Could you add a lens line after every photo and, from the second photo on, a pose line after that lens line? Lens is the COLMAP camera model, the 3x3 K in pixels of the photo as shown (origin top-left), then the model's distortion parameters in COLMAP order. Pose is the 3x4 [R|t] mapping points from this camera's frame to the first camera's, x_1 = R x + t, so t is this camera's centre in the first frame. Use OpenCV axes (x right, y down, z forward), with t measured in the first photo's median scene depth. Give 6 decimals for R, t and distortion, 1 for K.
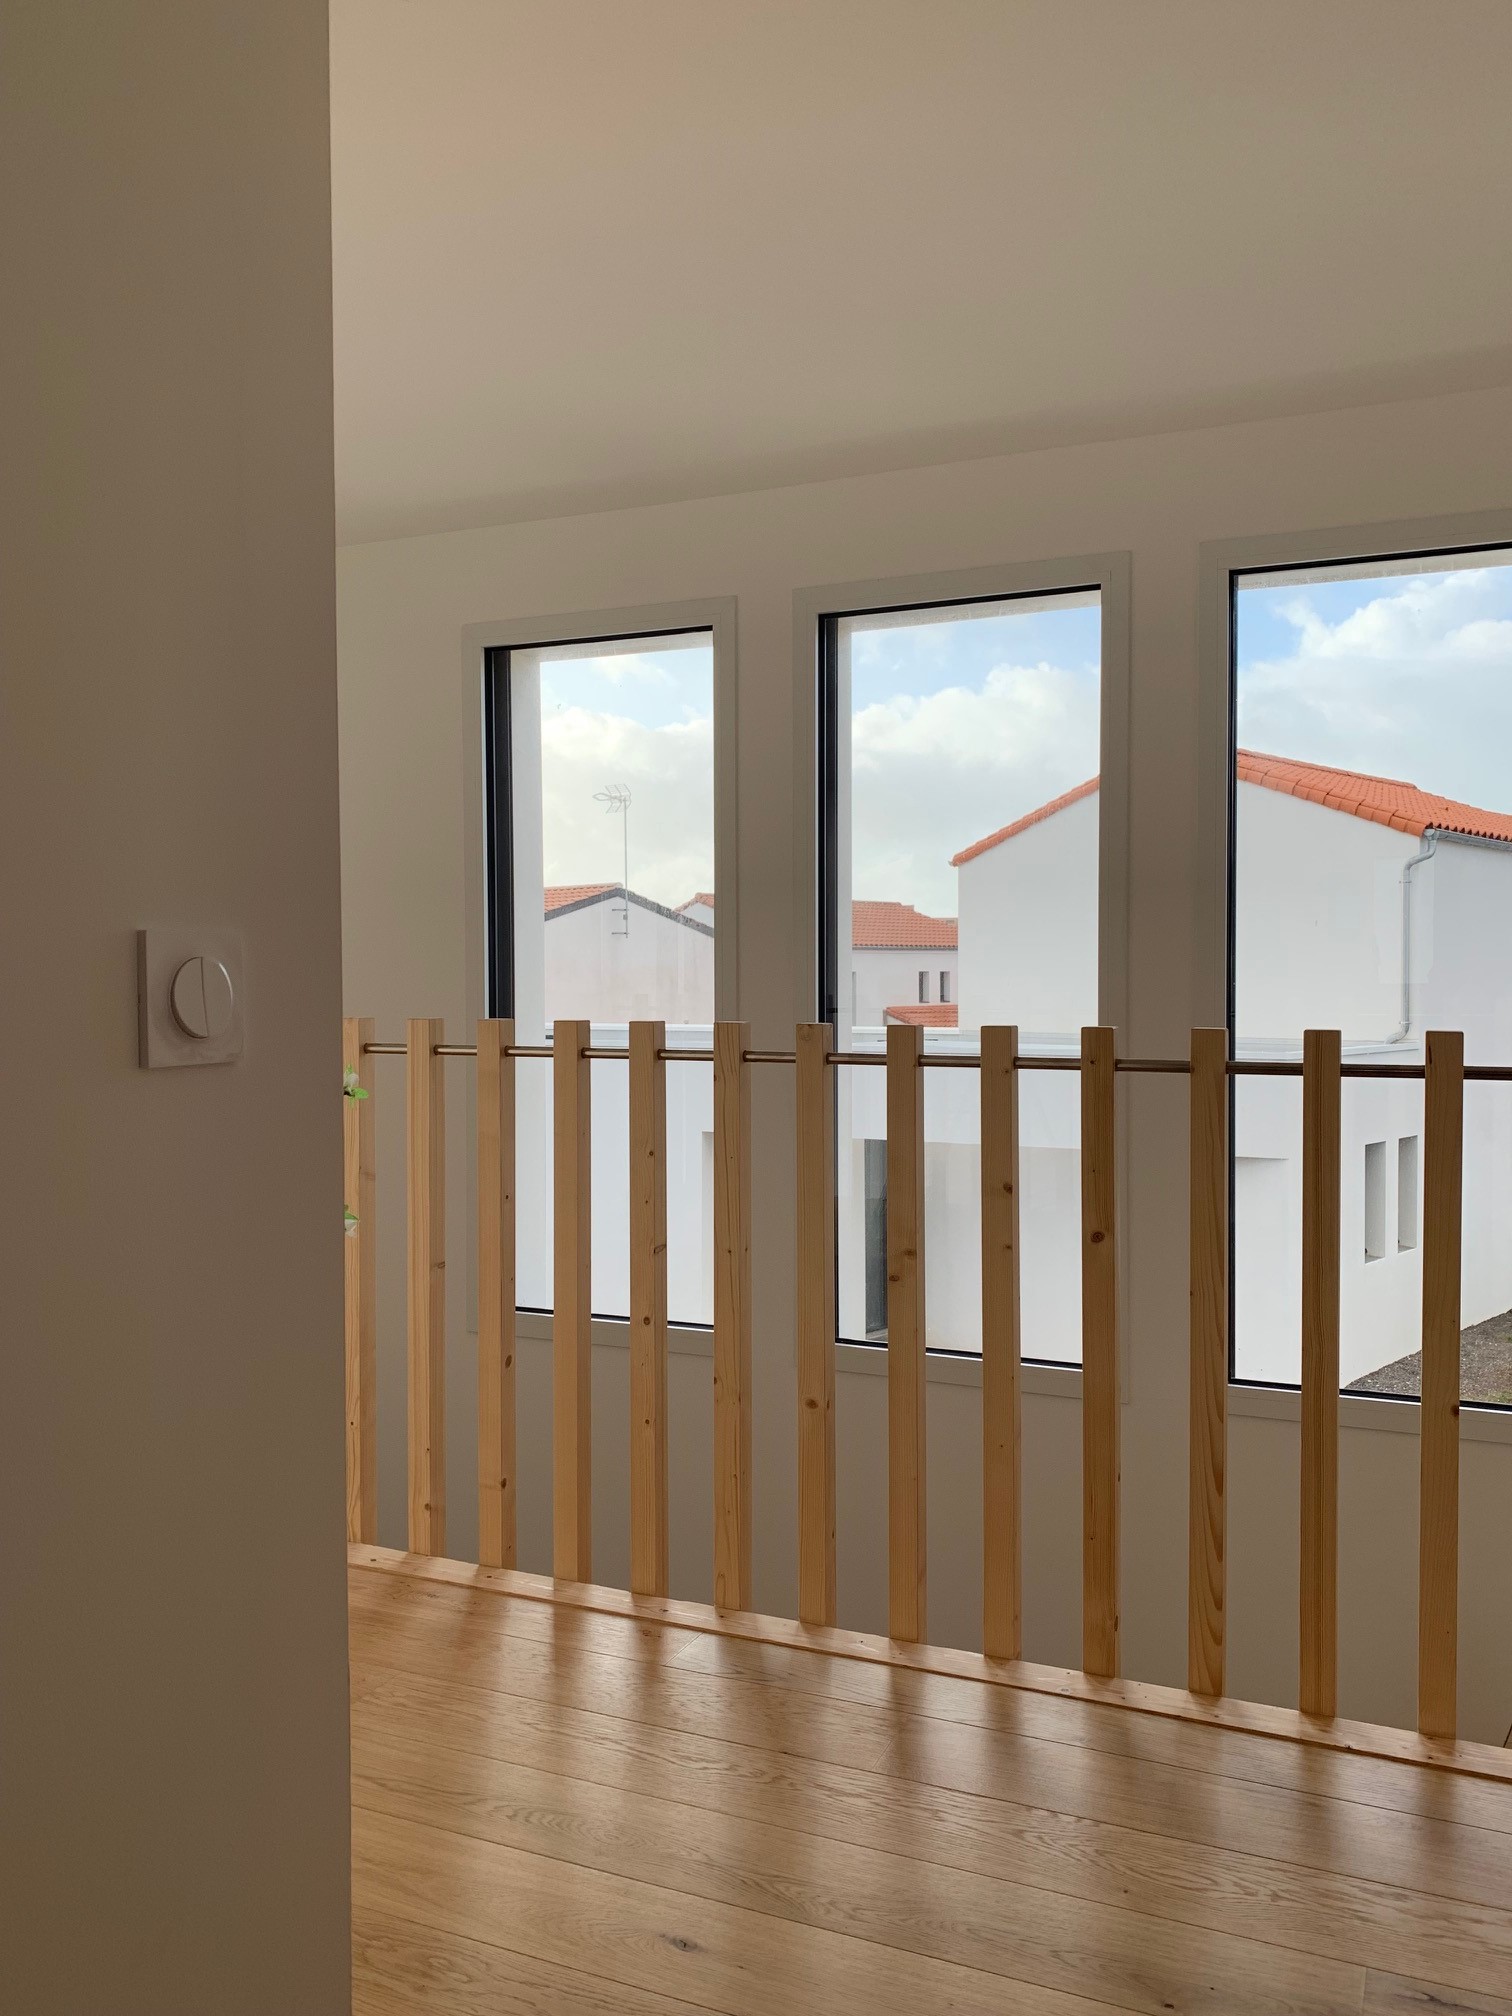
lens RADIAL K [[1592.5, 0, 759.7], [0, 1592.5, 1002.1], [0, 0, 1]] dist [-0.014239, -0.004493]
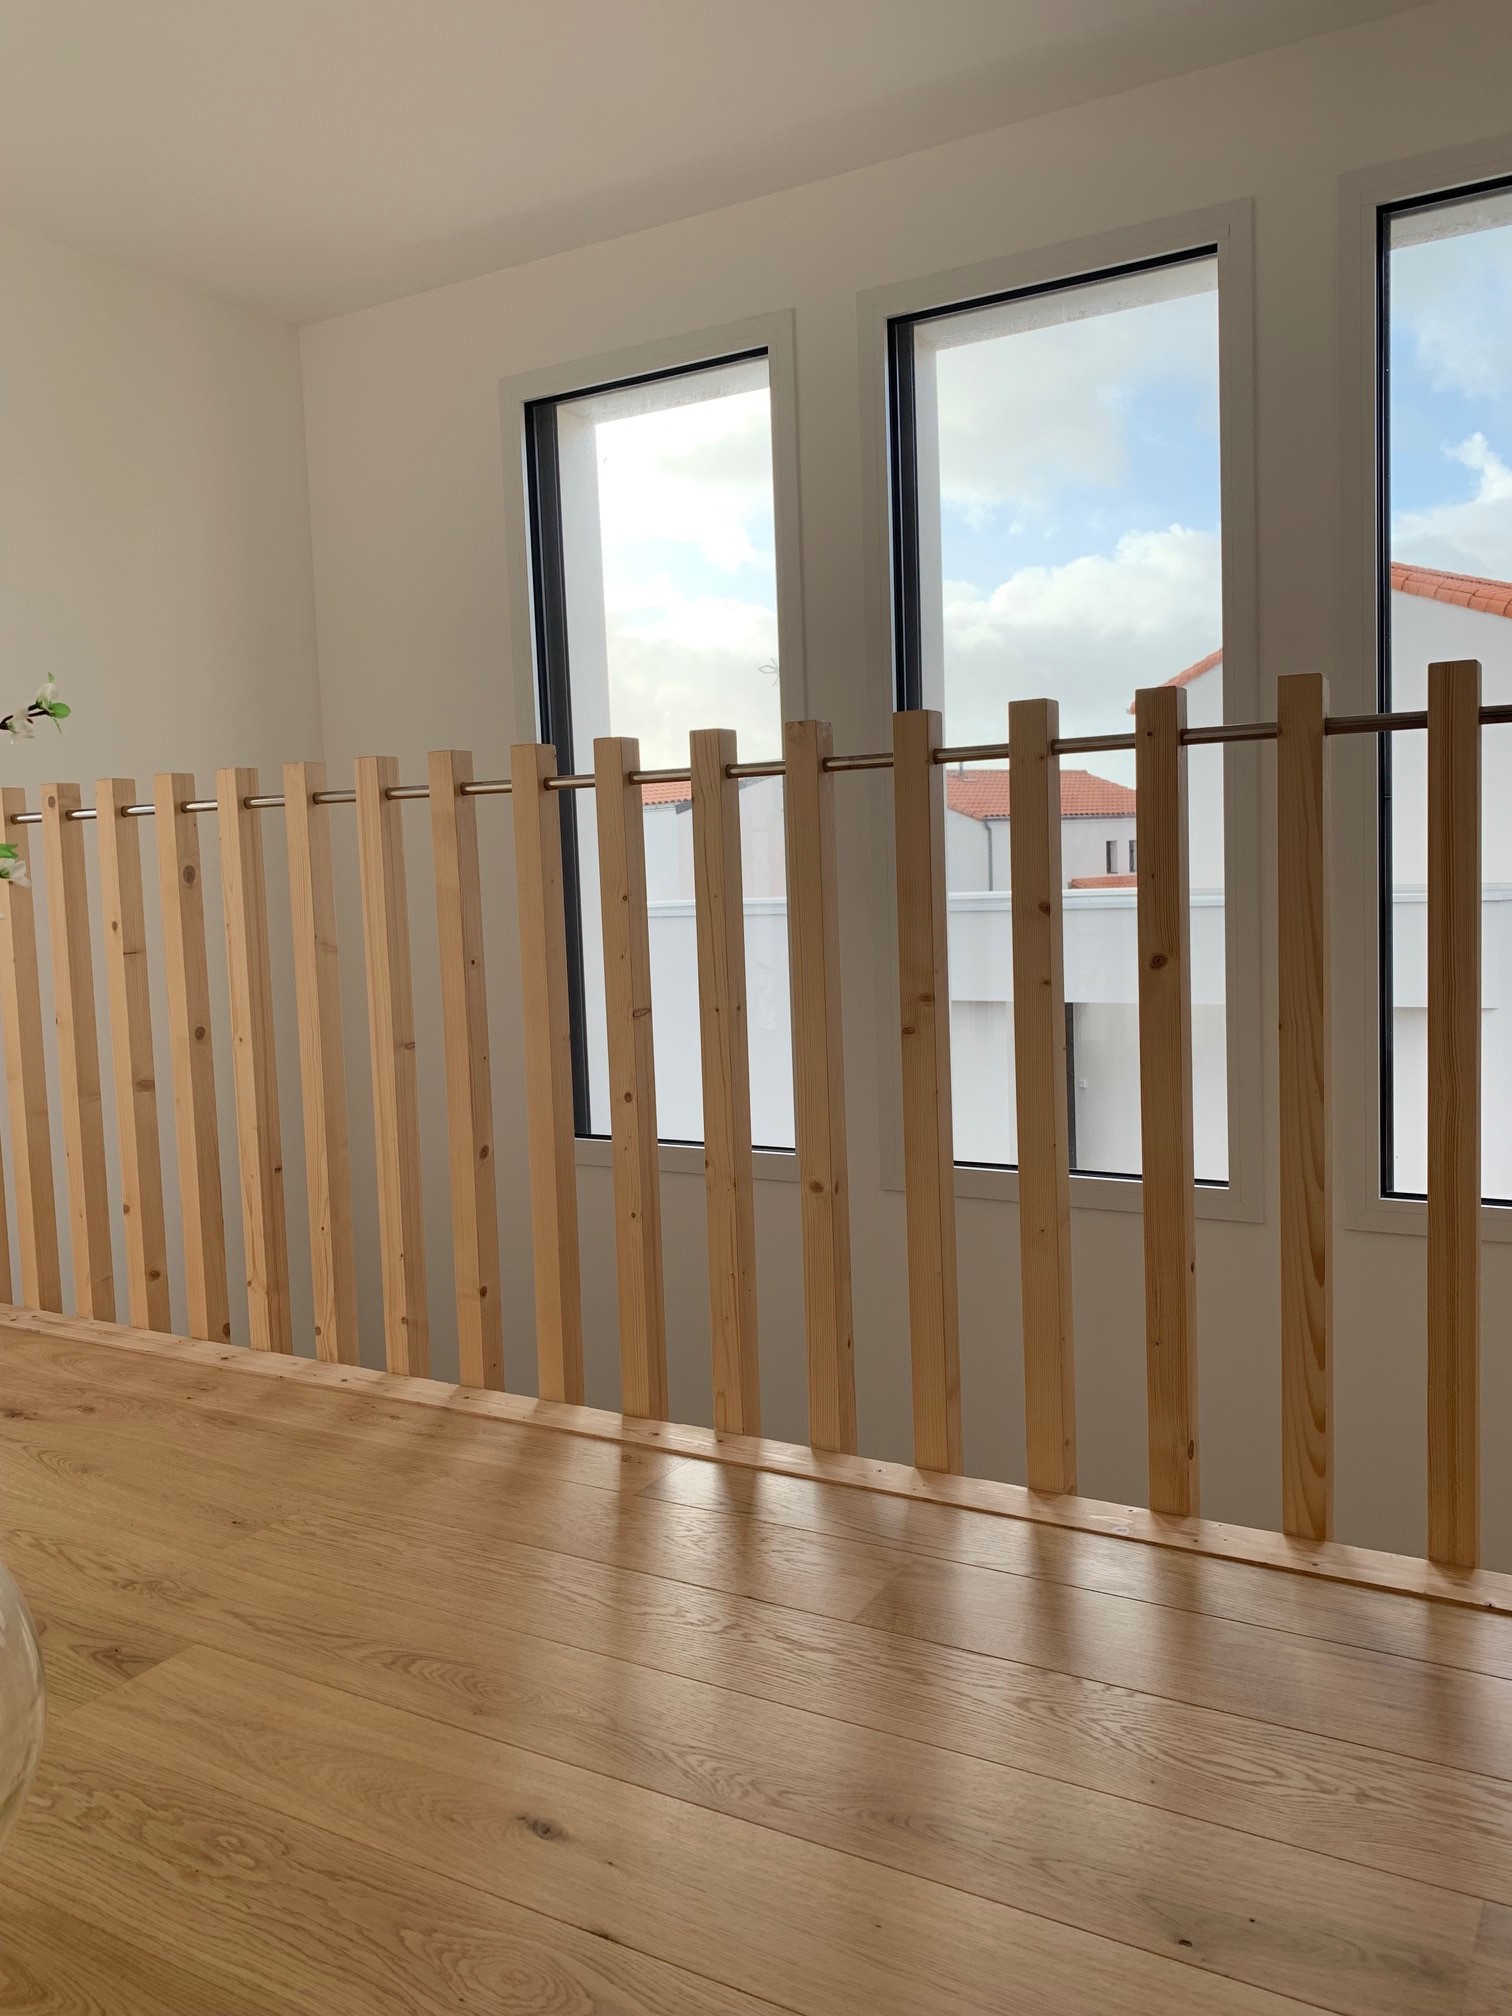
lens RADIAL K [[1592.5, 0, 752.7], [0, 1592.5, 1014.1], [0, 0, 1]] dist [-0.014239, -0.004493]
pose [[0.991585, -0.025825, -0.126853, 0.110505], [0.036059, 0.996218, 0.079052, 0.101268], [0.124332, -0.082961, 0.988766, 0.200813]]
